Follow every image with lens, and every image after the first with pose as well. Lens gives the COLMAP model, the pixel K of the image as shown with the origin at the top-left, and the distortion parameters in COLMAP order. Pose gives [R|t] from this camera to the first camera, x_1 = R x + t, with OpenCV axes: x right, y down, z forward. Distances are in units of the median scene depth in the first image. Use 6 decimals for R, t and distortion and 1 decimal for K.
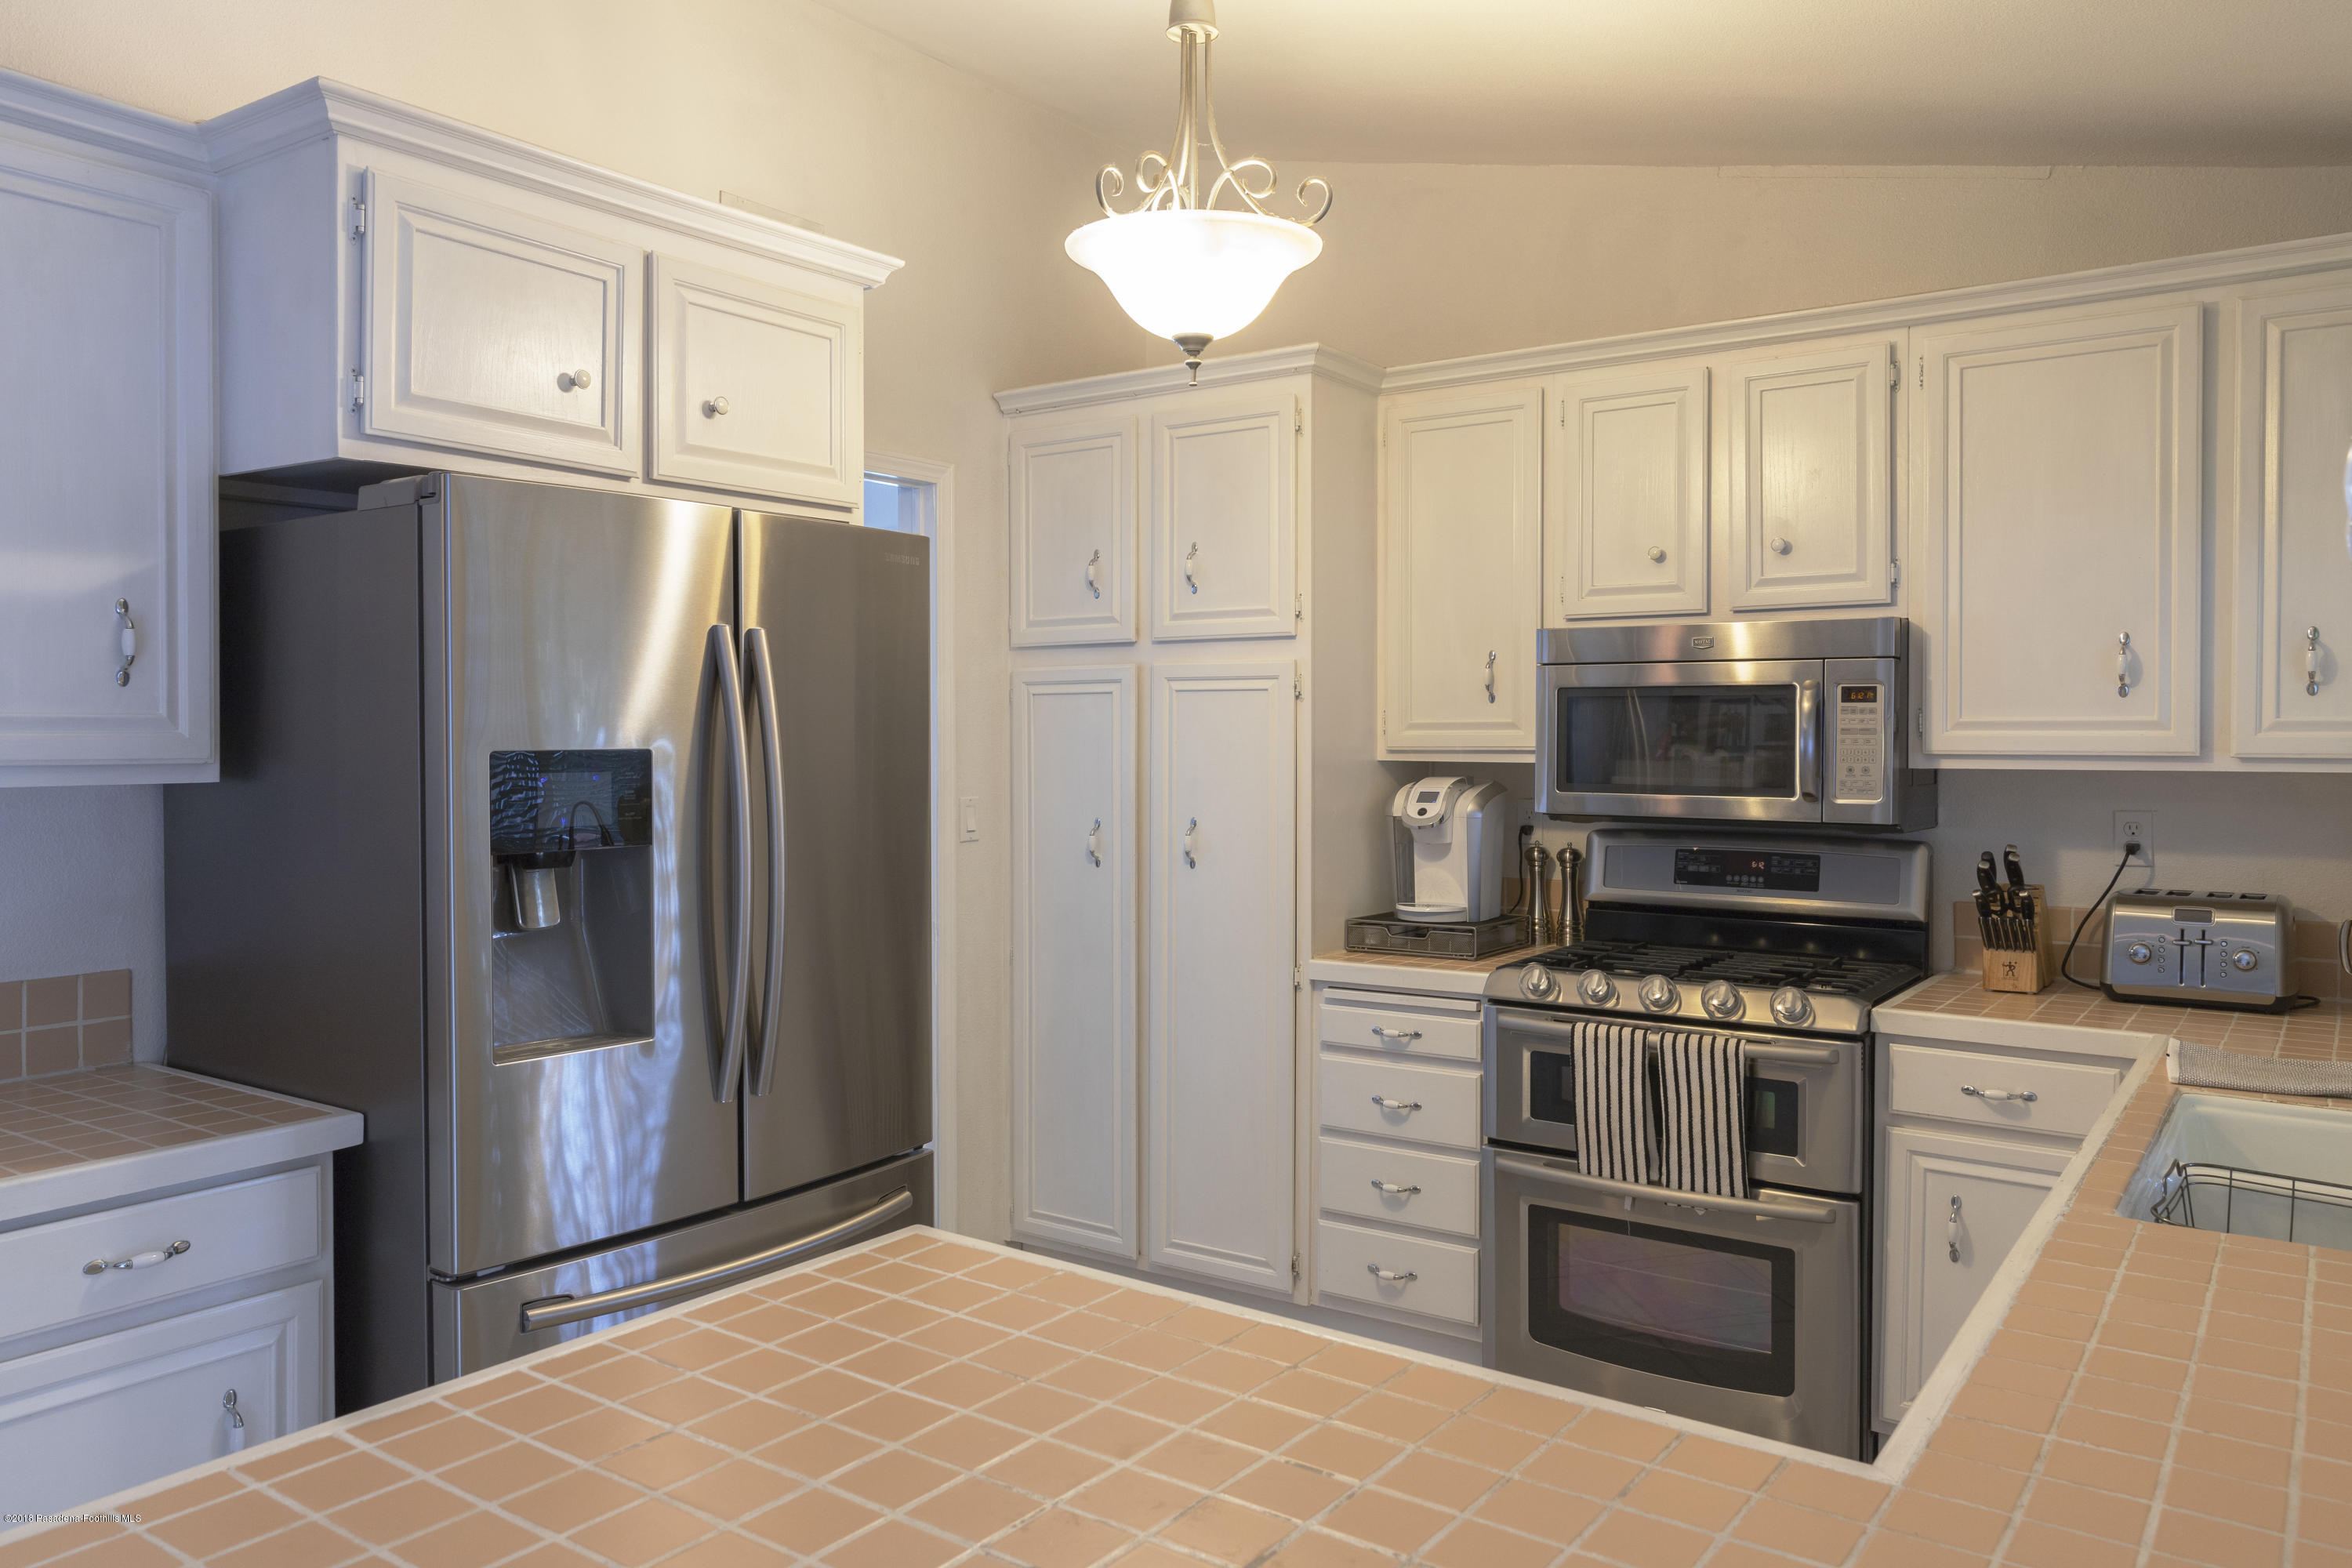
lens RADIAL K [[1685.2, 0, 1163.5], [0, 1685.2, 758.2], [0, 0, 1]] dist [0.003610, -0.000430]
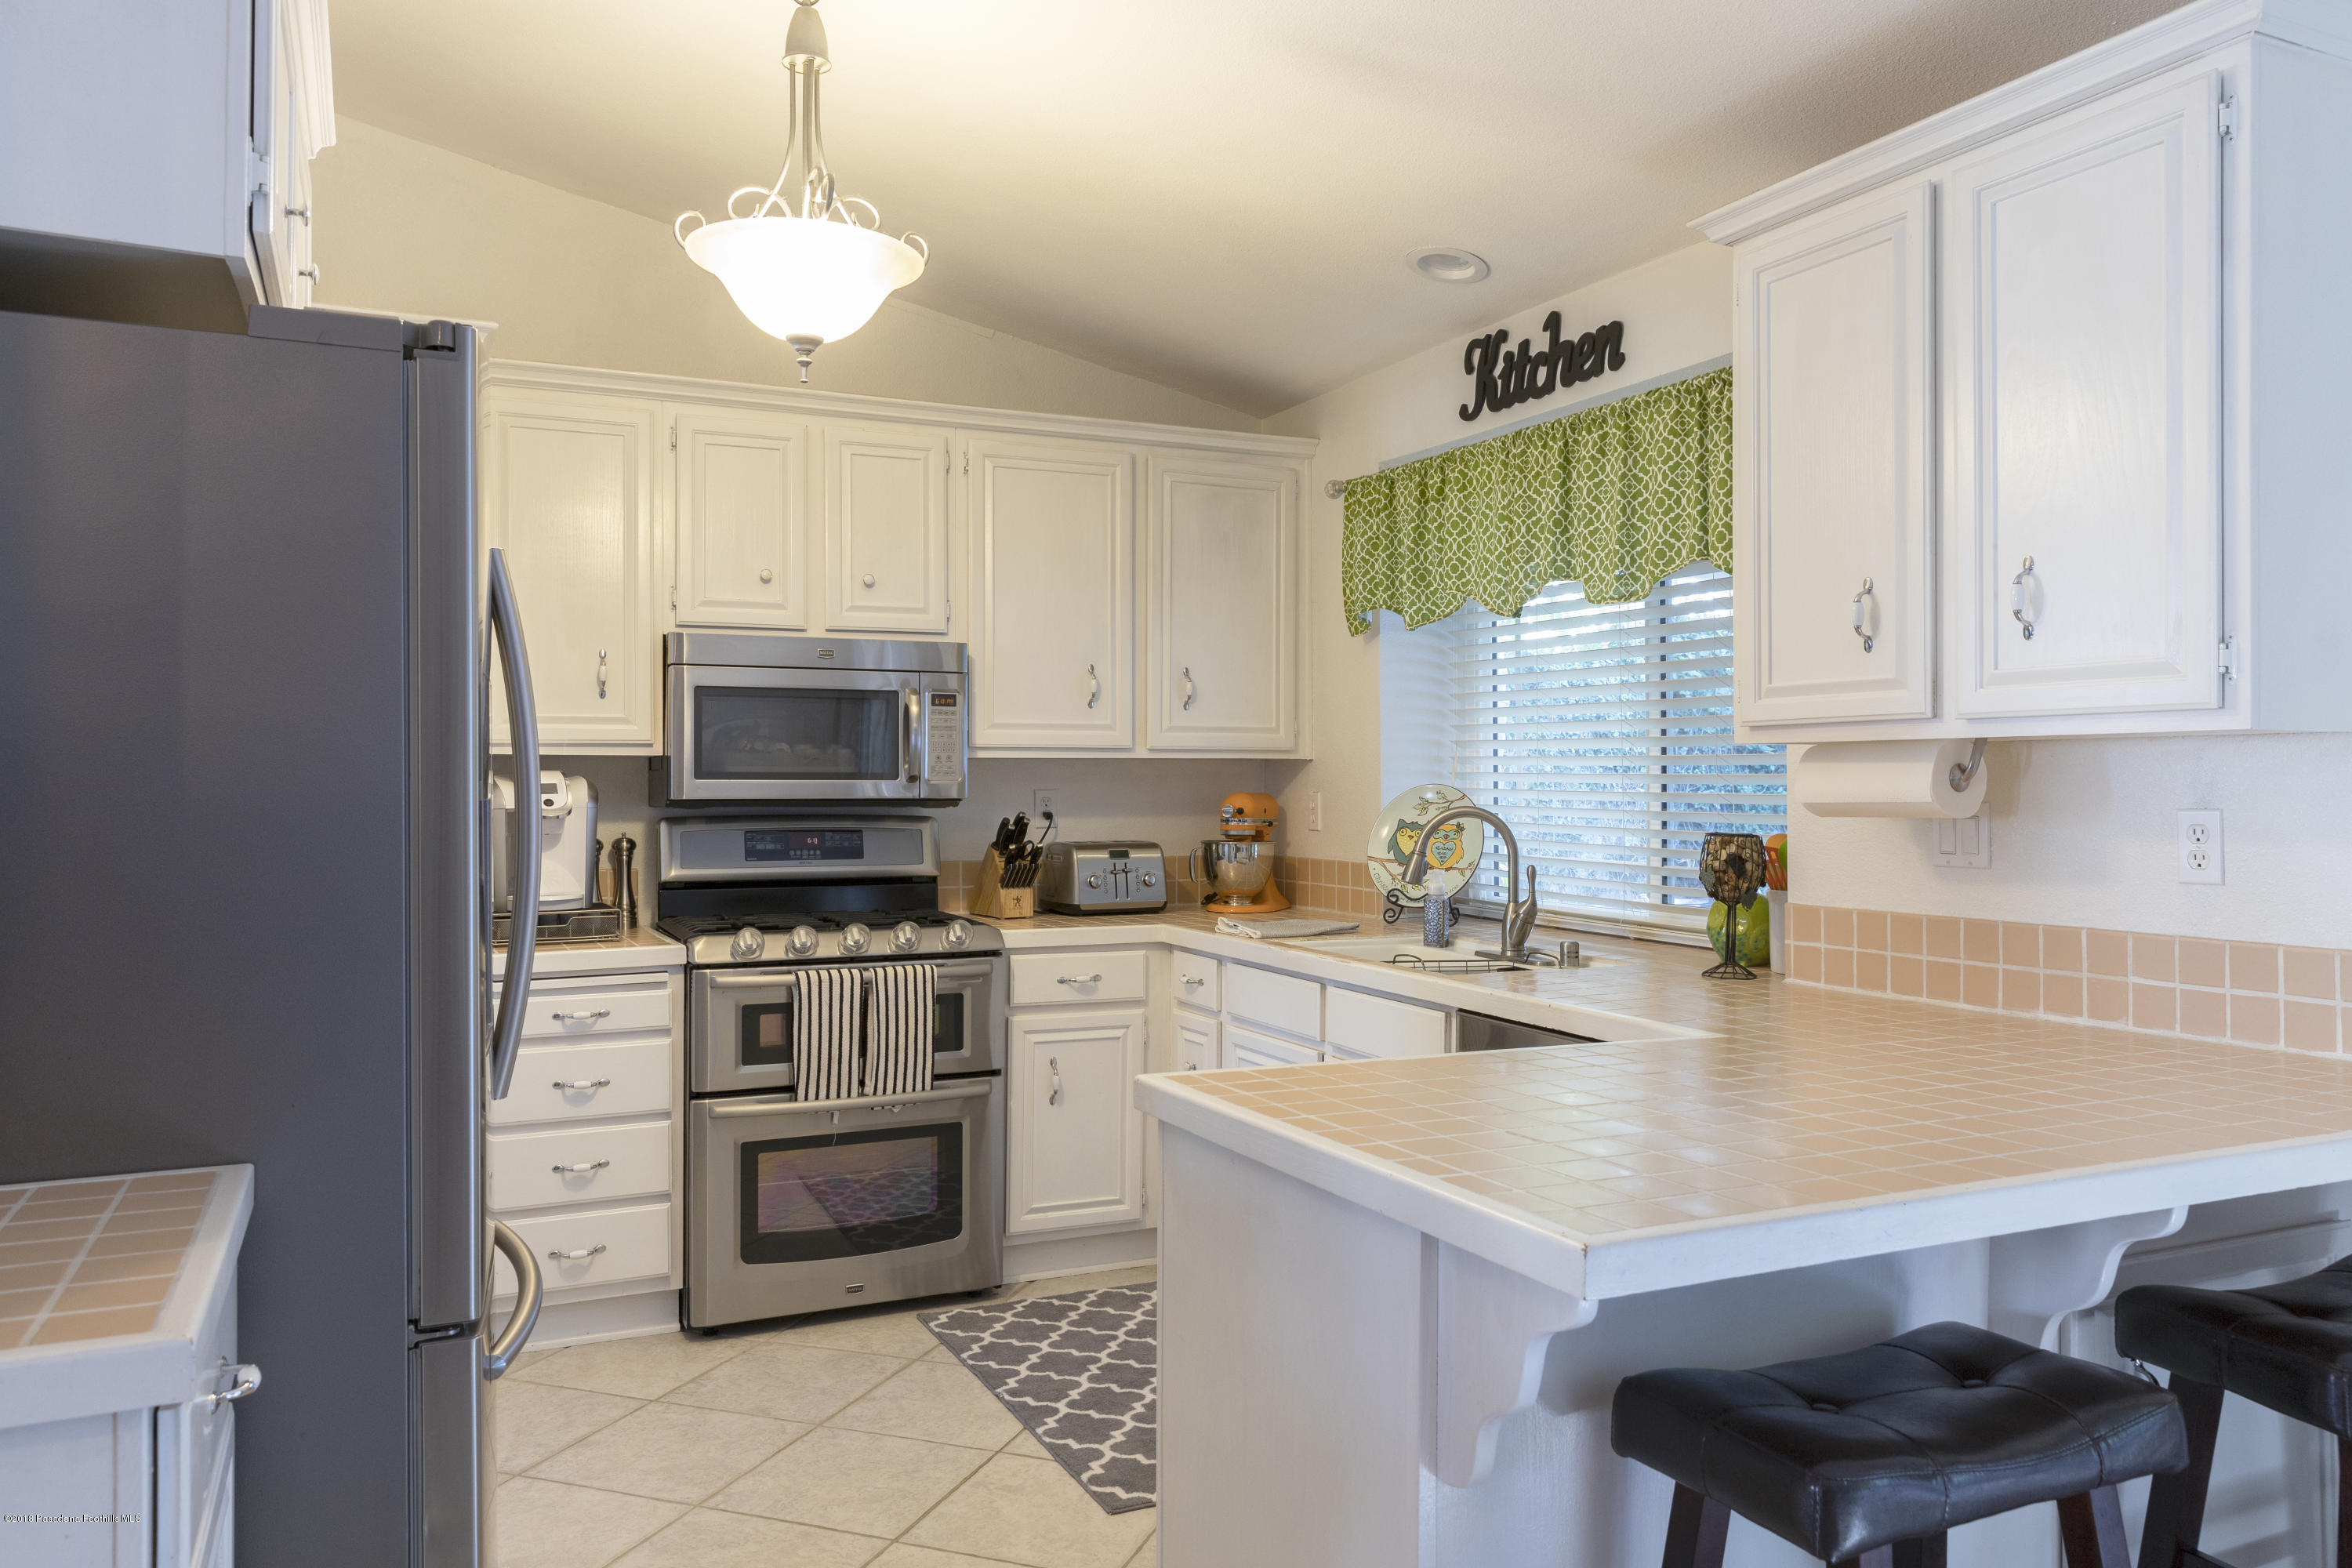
lens RADIAL K [[1683.0, 0, 1176.0], [0, 1683.0, 784.0], [0, 0, 1]] dist [-0.001584, -0.001850]
pose [[0.485123, 0.000037, 0.874446, -0.638934], [0.017591, 0.999797, -0.009801, 0.043037], [-0.874269, 0.020137, 0.485024, 0.204878]]
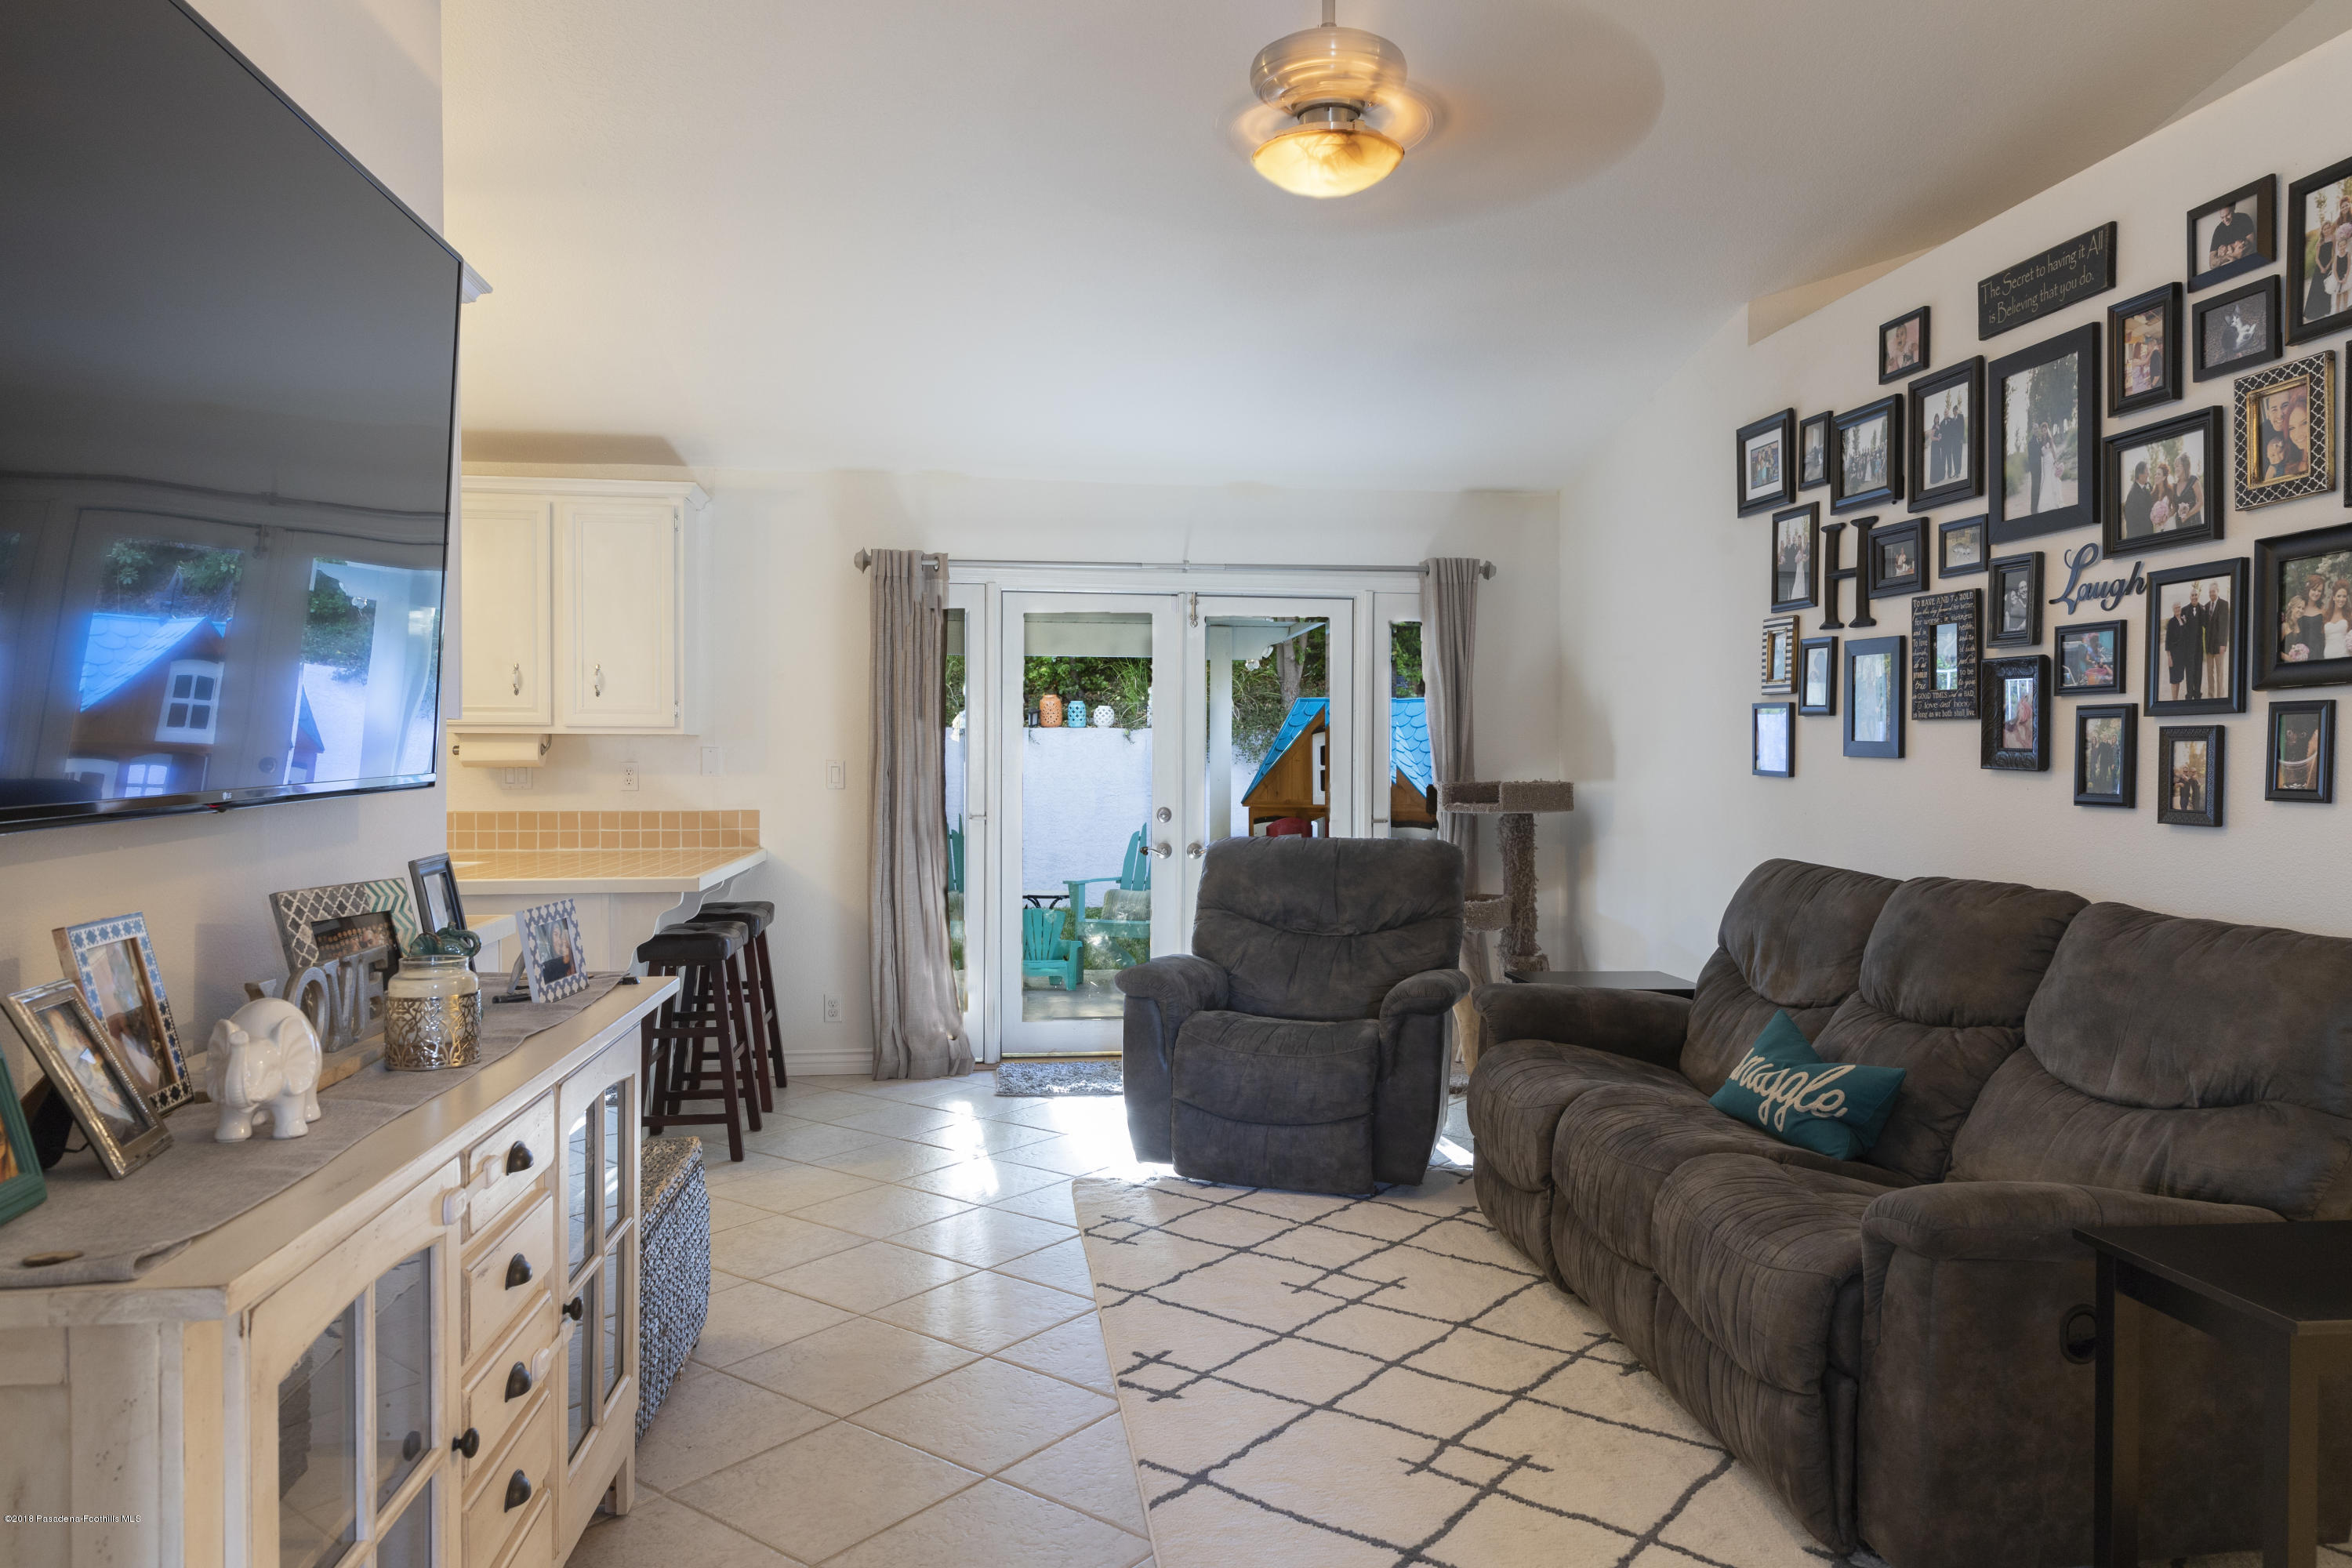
lens RADIAL K [[1634.5, 0, 1176.0], [0, 1634.5, 784.0], [0, 0, 1]] dist [-0.000281, -0.000072]
pose [[-0.672982, -0.014334, 0.739520, -1.643137], [0.012426, 0.999452, 0.030681, 0.029055], [-0.739554, 0.029837, -0.672435, 1.012622]]
